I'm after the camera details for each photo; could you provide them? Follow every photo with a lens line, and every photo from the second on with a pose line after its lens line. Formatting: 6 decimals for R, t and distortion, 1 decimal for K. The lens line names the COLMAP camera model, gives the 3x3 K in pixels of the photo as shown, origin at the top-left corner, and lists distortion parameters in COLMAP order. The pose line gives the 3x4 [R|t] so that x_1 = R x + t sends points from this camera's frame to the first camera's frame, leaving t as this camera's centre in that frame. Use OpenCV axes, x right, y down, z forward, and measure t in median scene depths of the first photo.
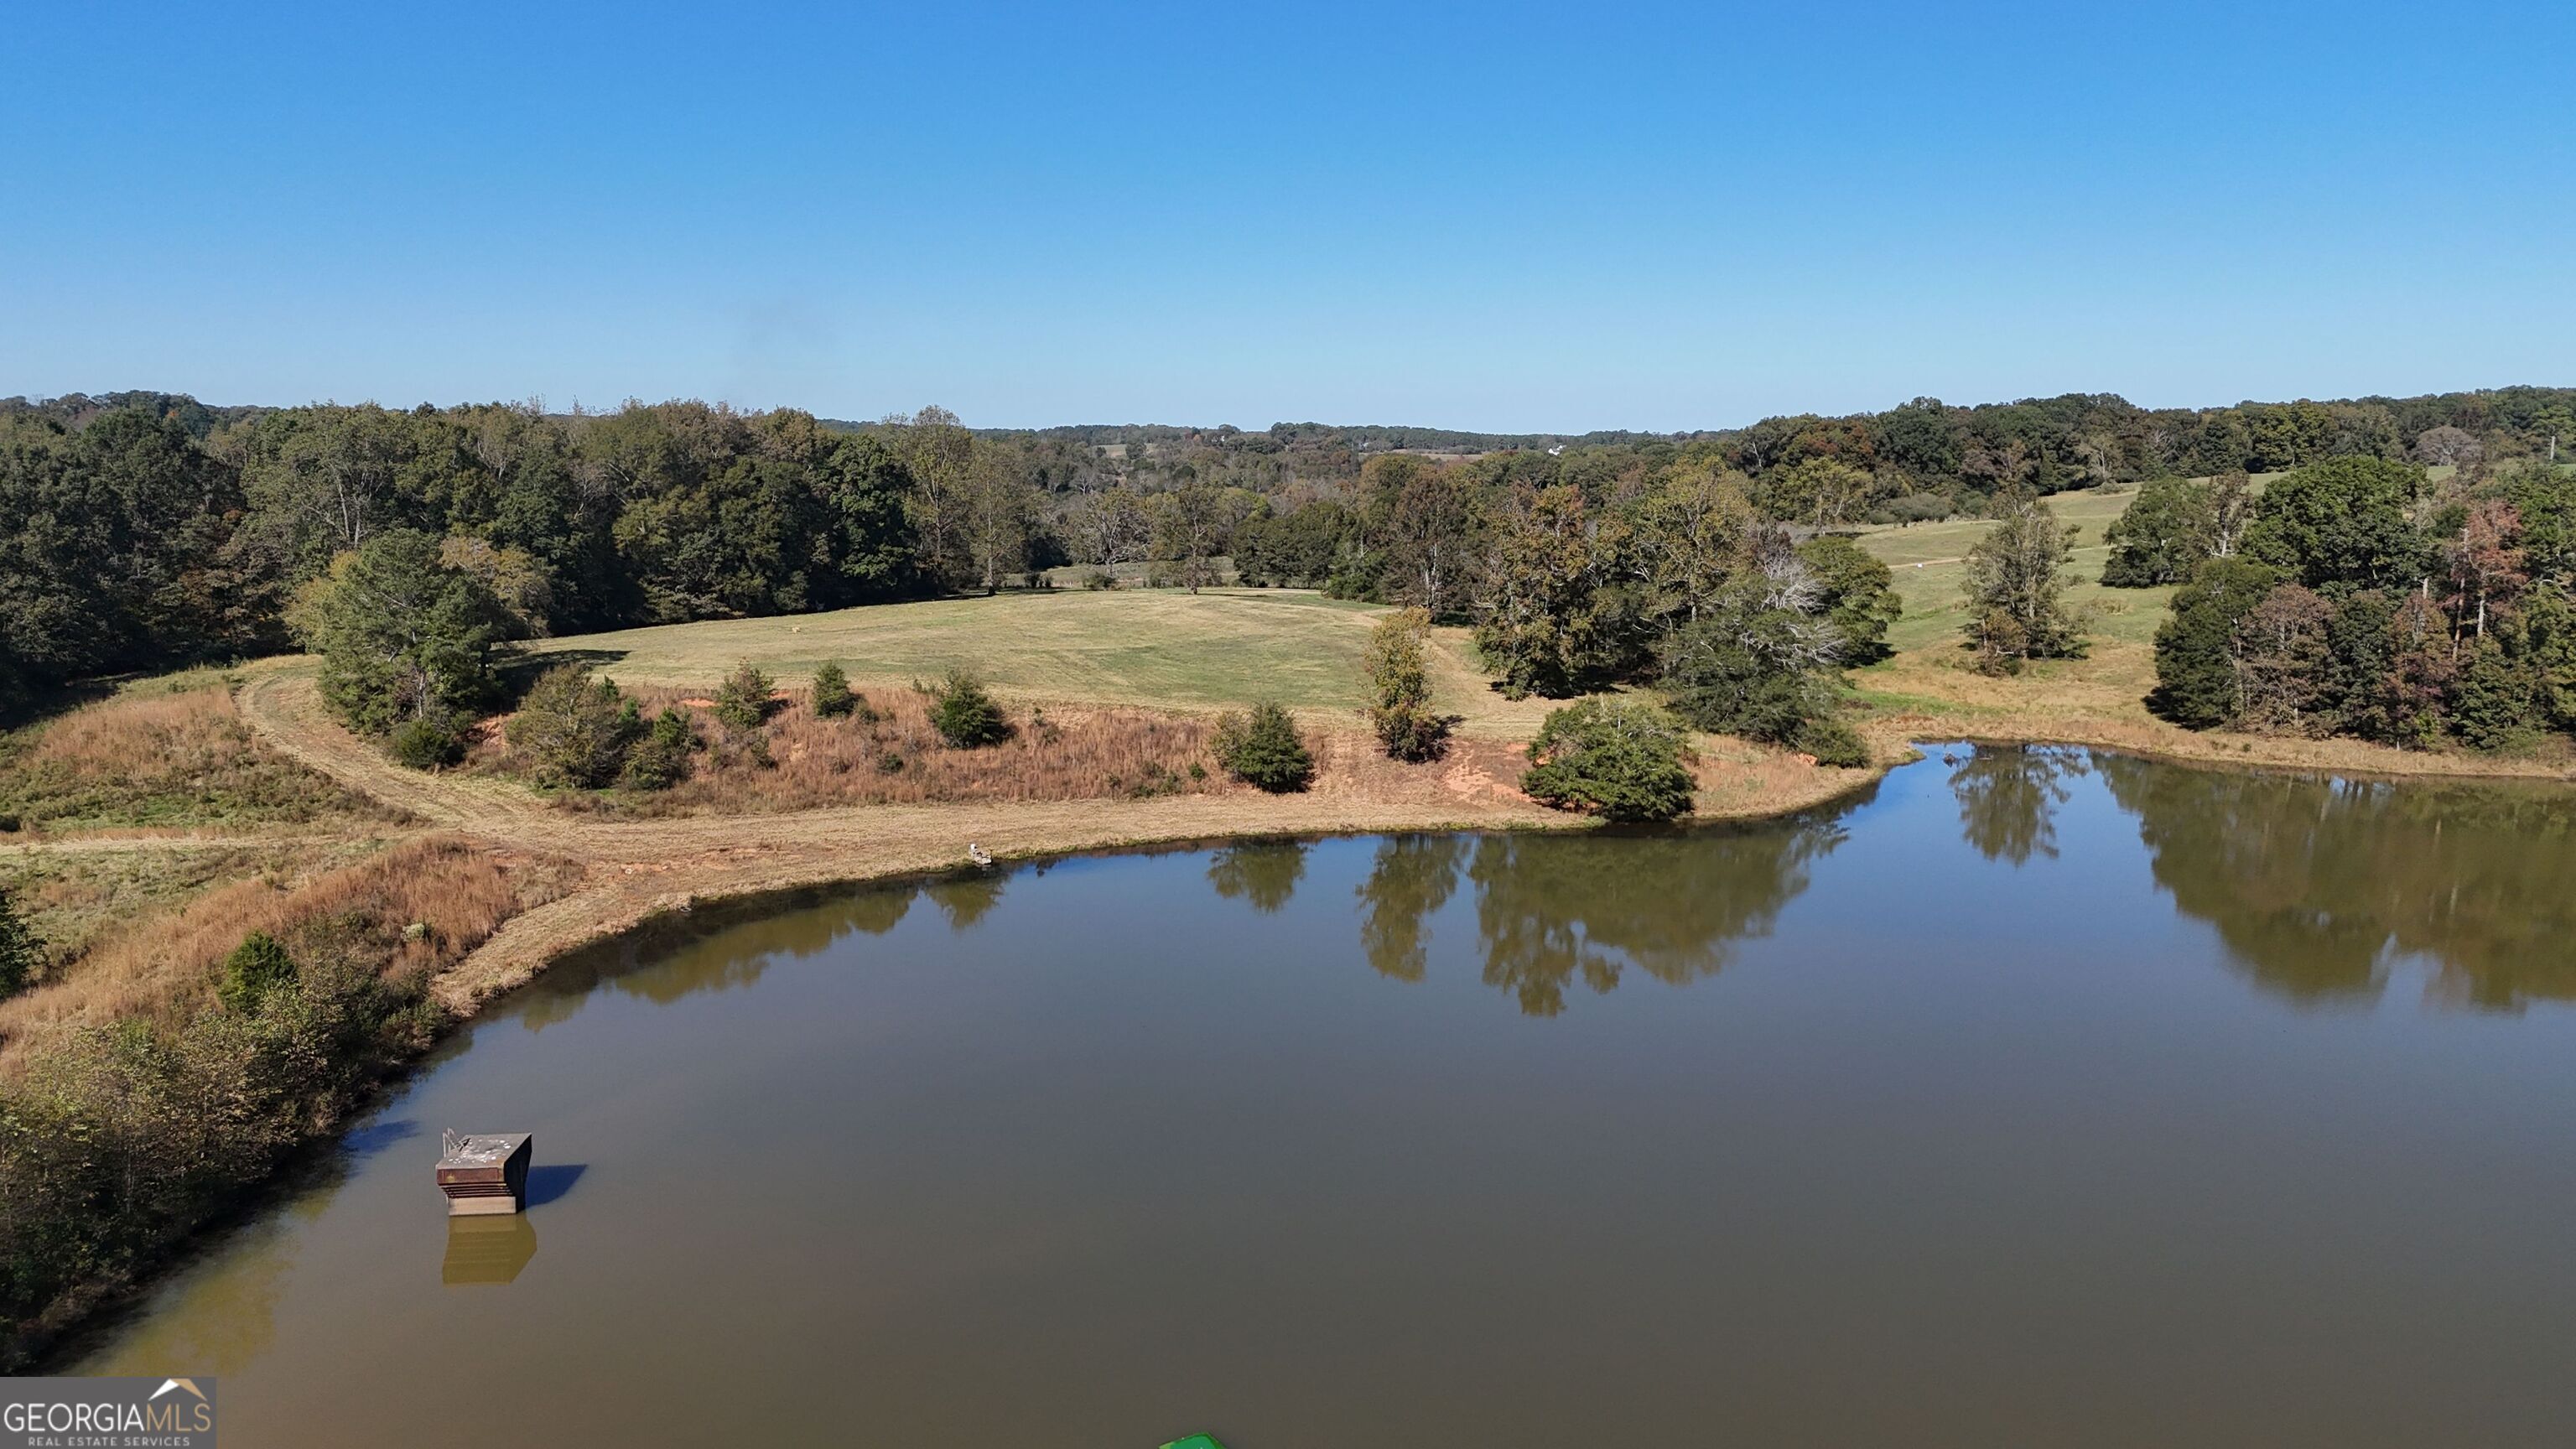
lens RADIAL K [[1885.8, 0, 1287.5], [0, 1885.8, 734.4], [0, 0, 1]] dist [0.090460, -0.090105]
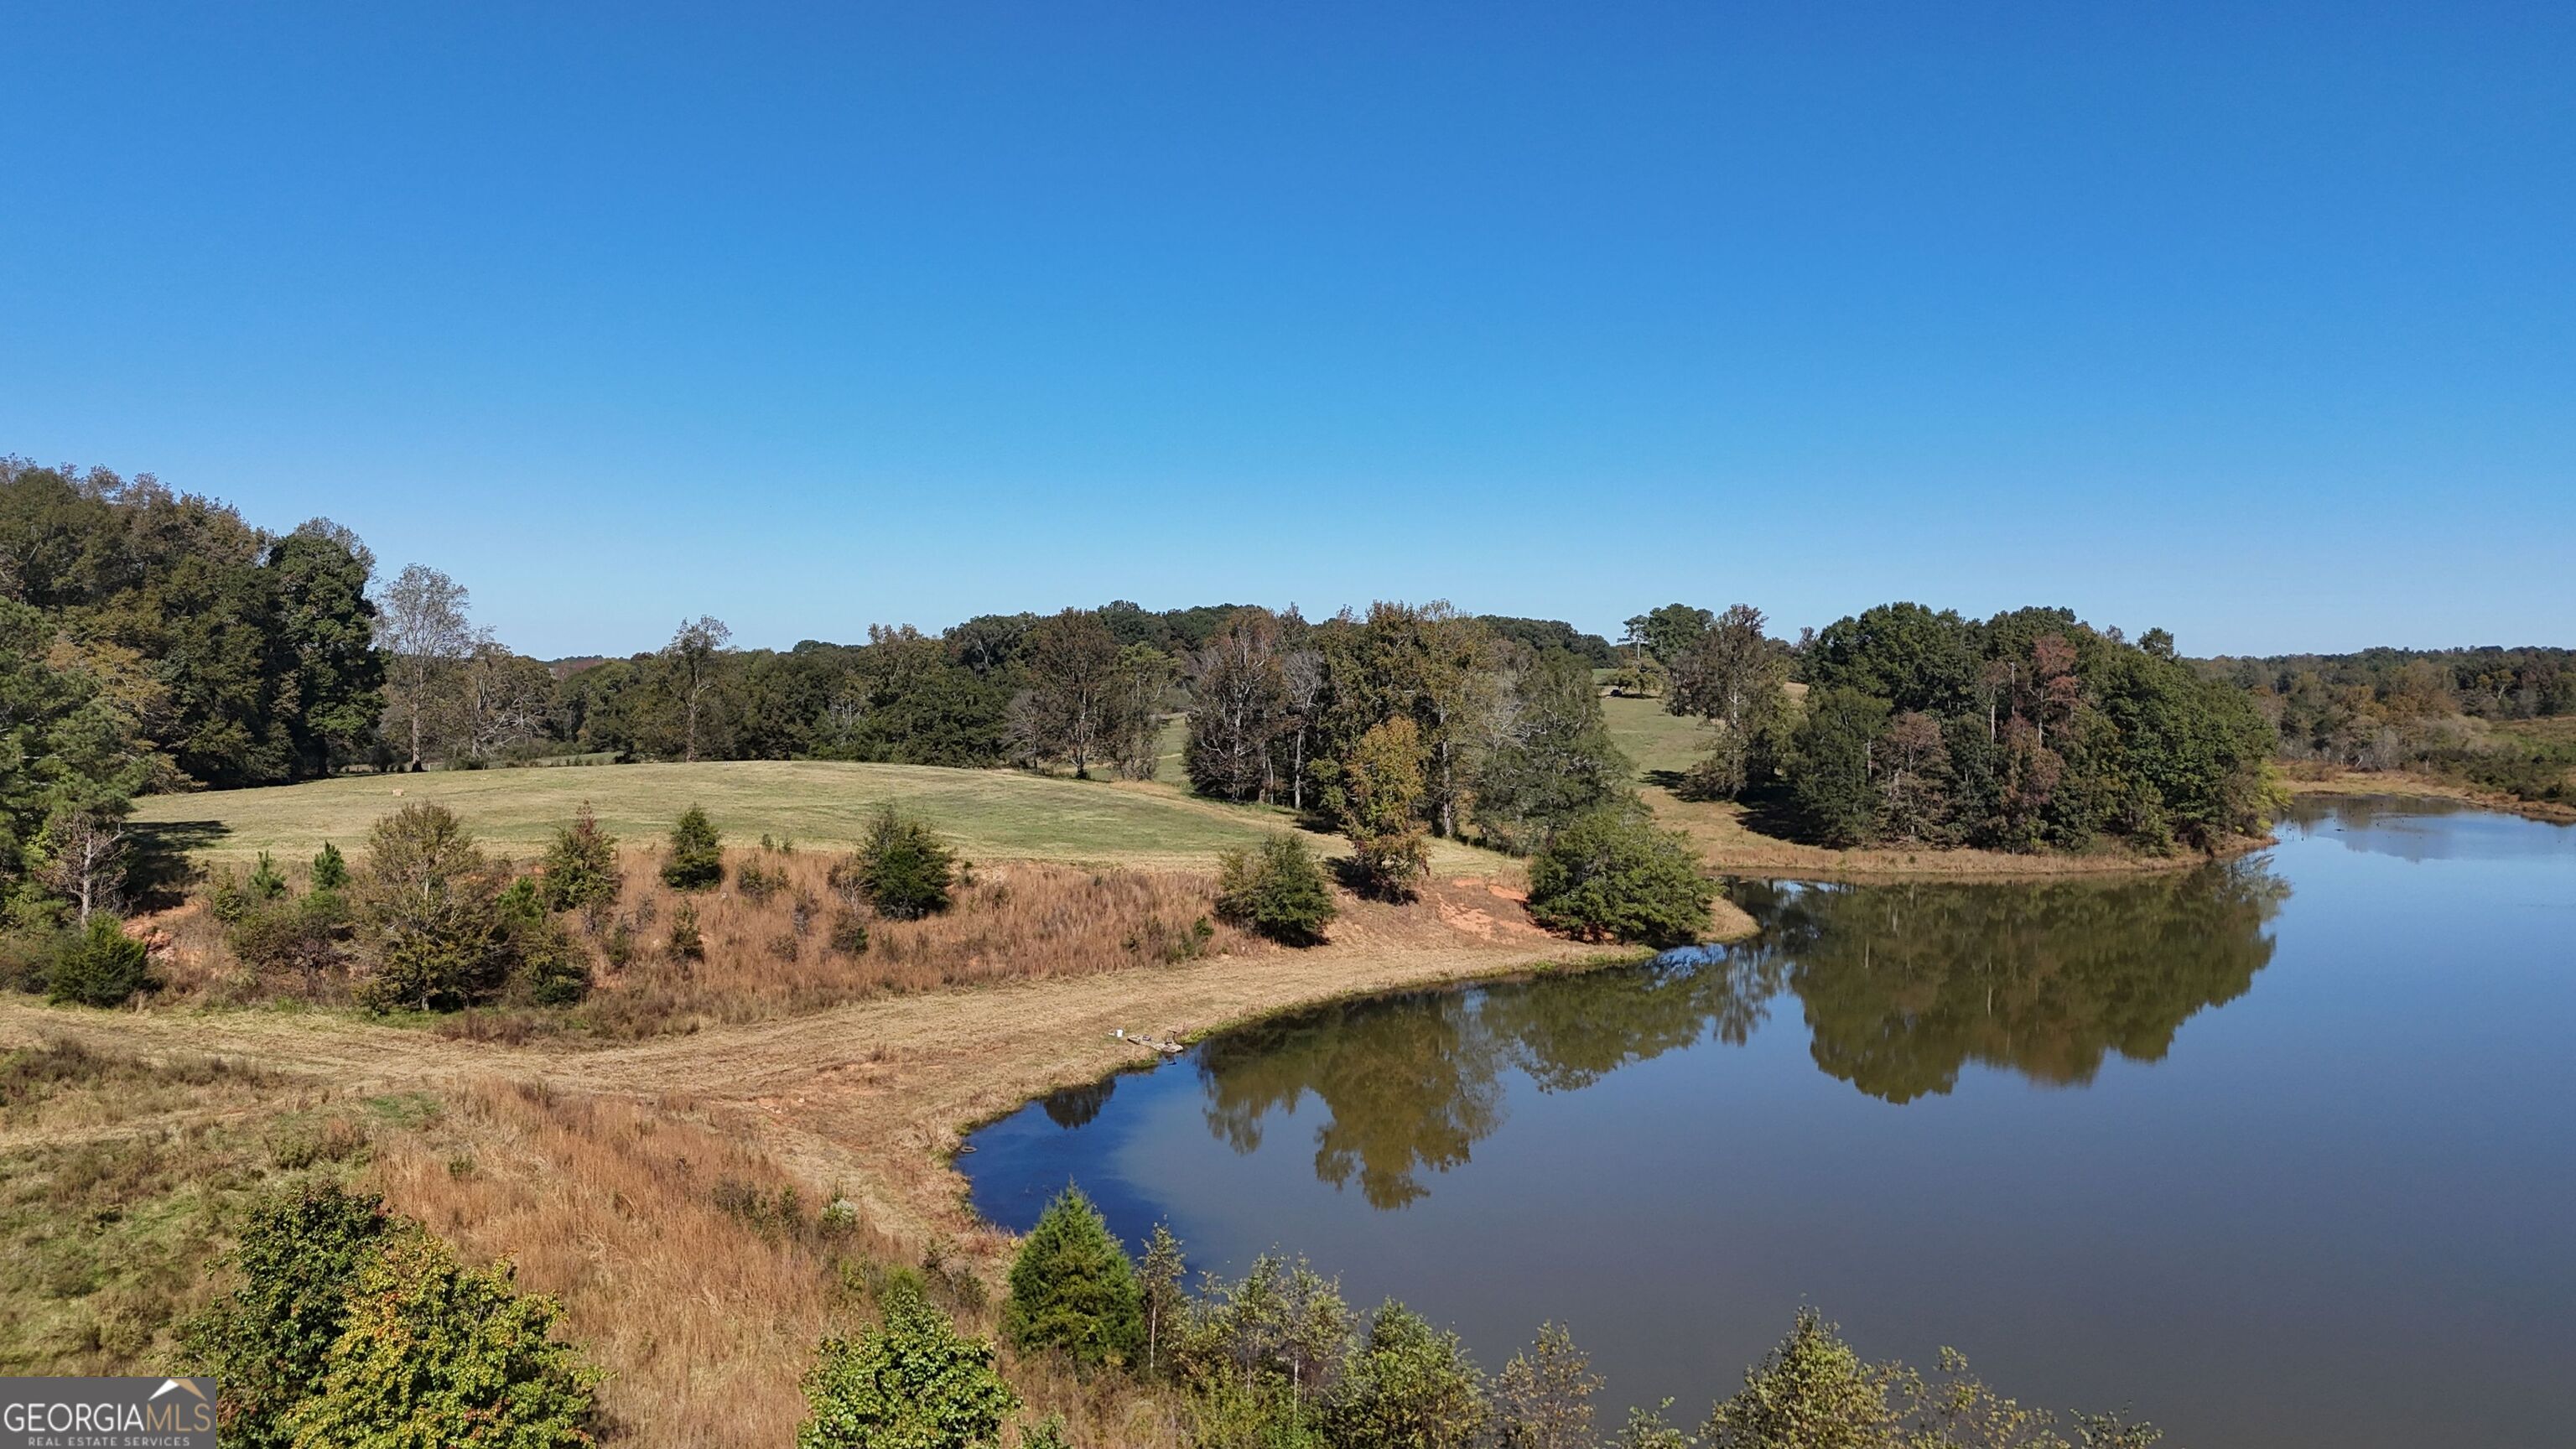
lens RADIAL K [[1885.8, 0, 1283.5], [0, 1885.8, 734.0], [0, 0, 1]] dist [0.090460, -0.090105]
pose [[0.851531, -0.012017, 0.524167, -0.369103], [0.076820, 0.991808, -0.102059, 0.019192], [-0.518647, 0.127173, 0.845478, 0.271795]]
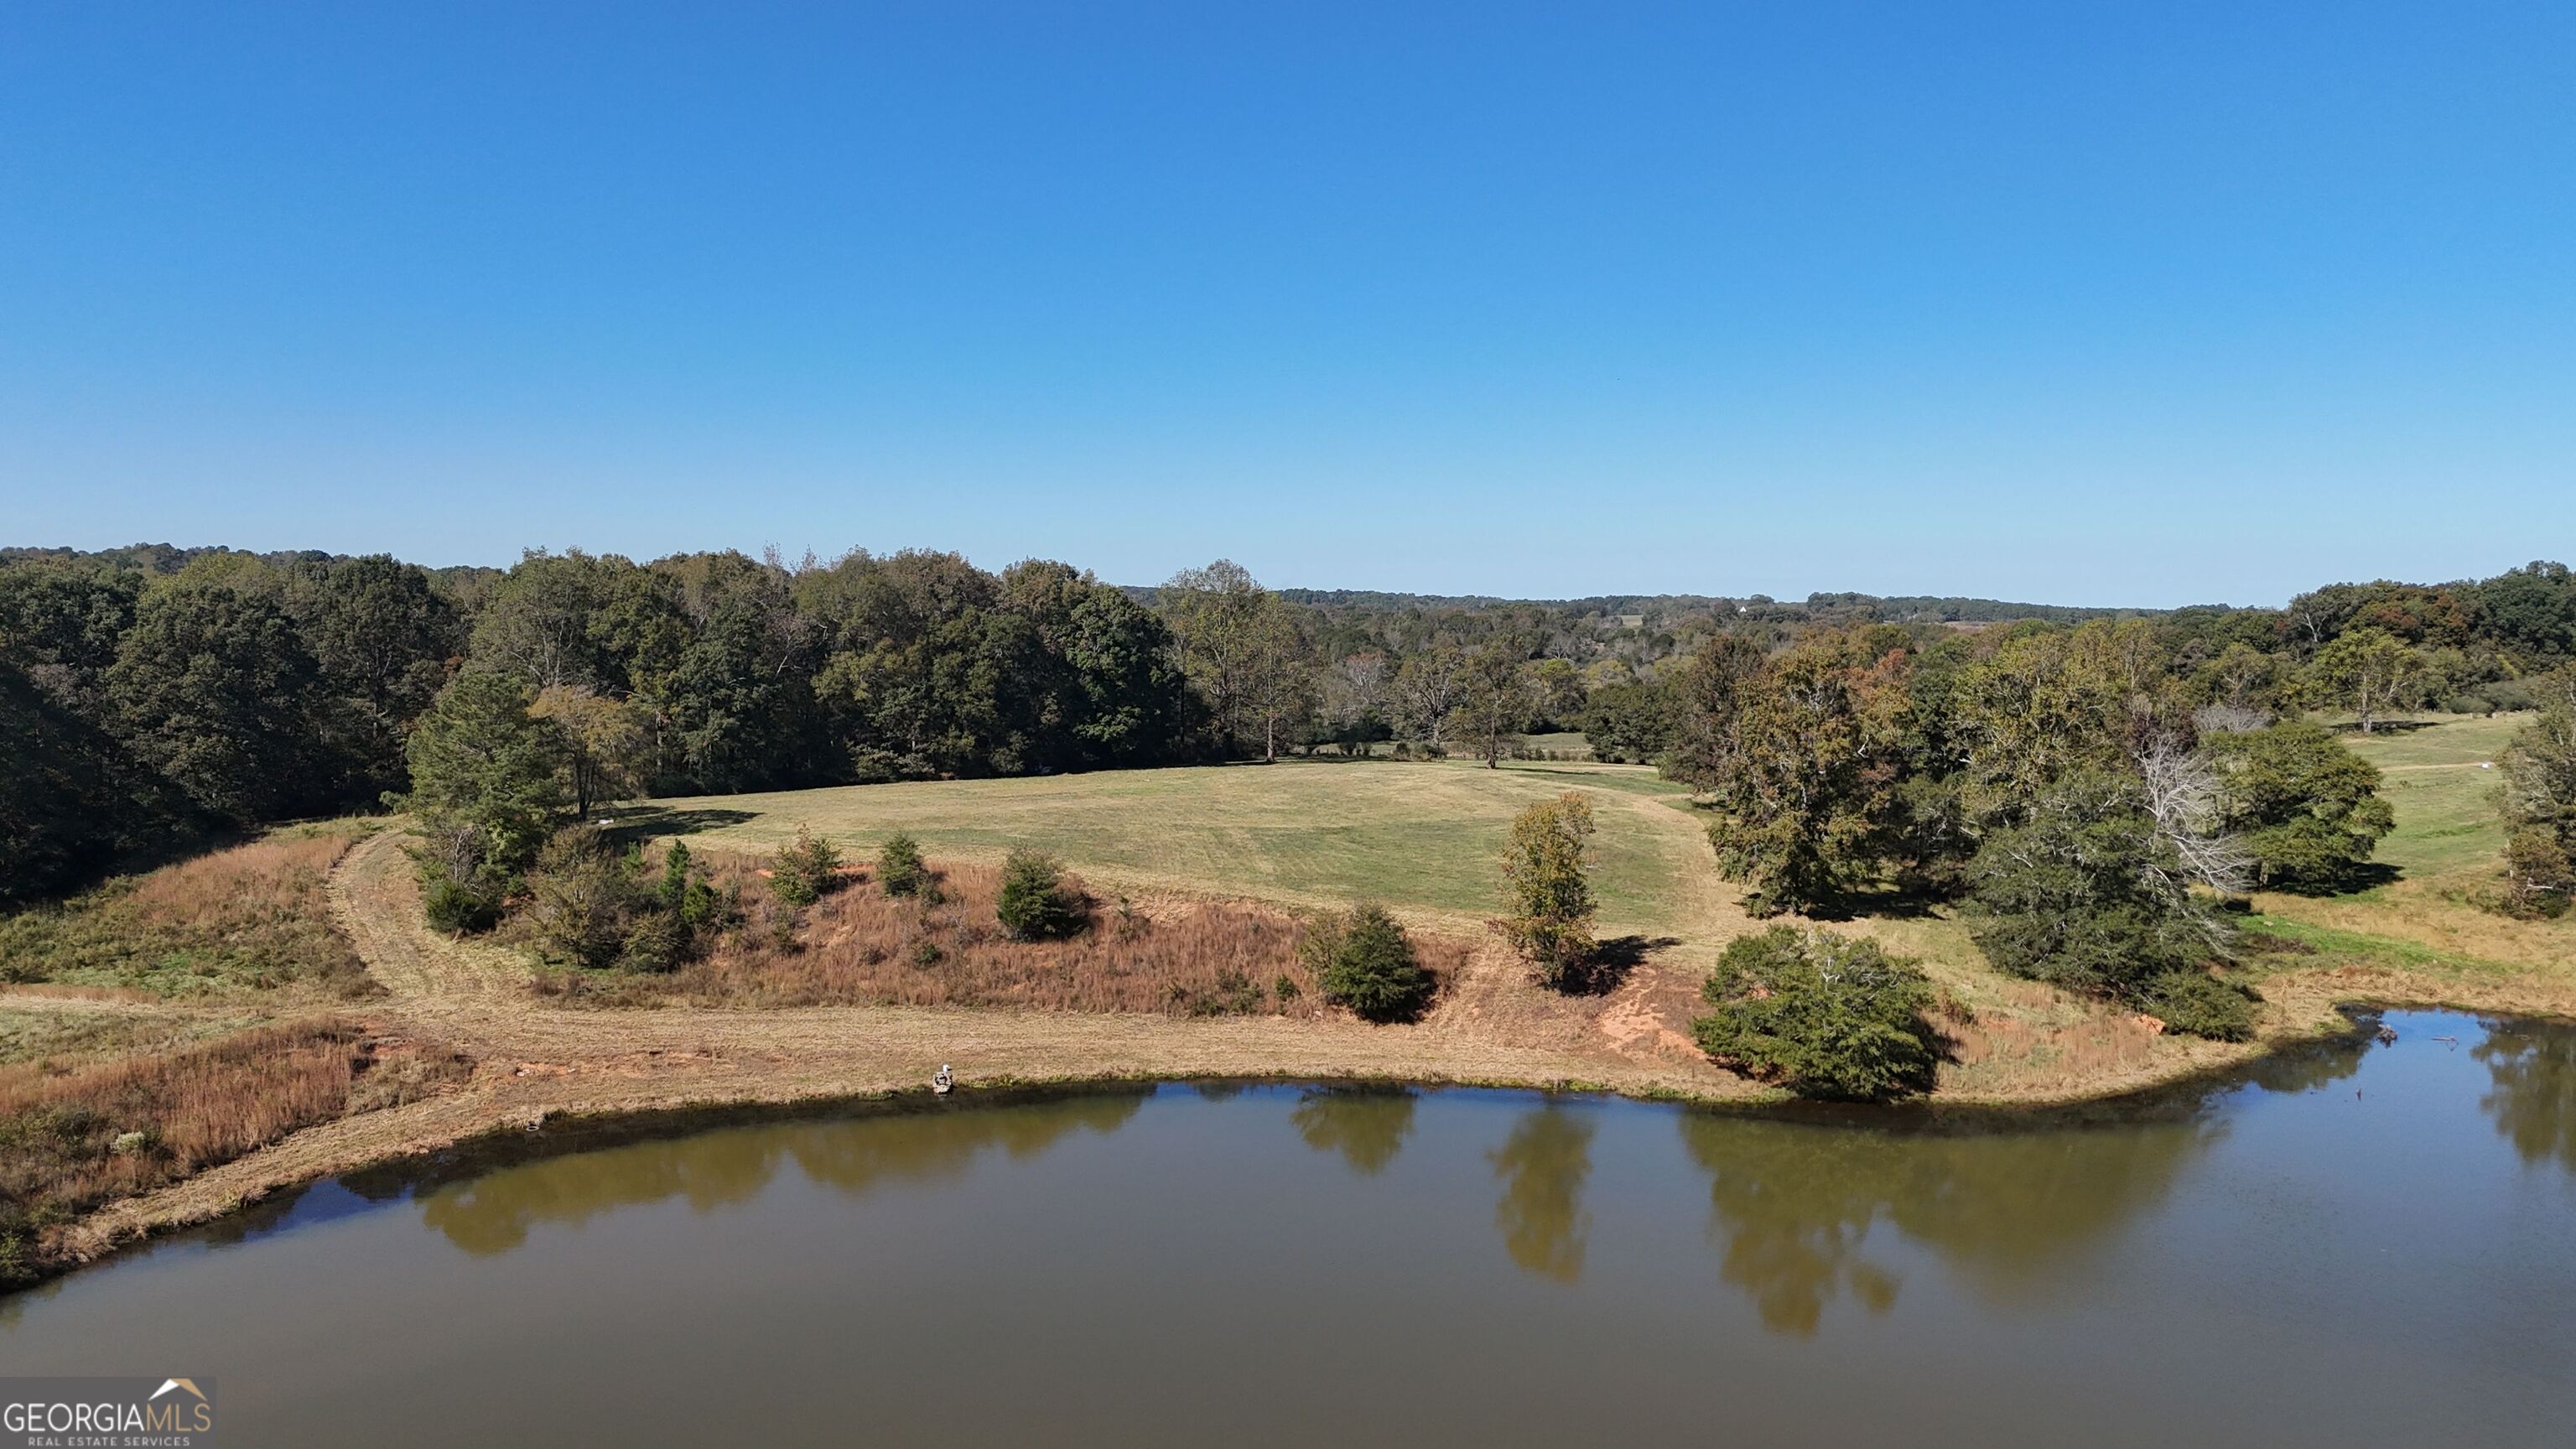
lens RADIAL K [[1885.8, 0, 1290.5], [0, 1885.8, 728.5], [0, 0, 1]] dist [0.090460, -0.090105]
pose [[0.958479, 0.026798, -0.283902, 0.156449], [-0.052971, 0.994979, -0.084919, -0.019077], [0.280201, 0.096432, 0.955086, 0.186589]]
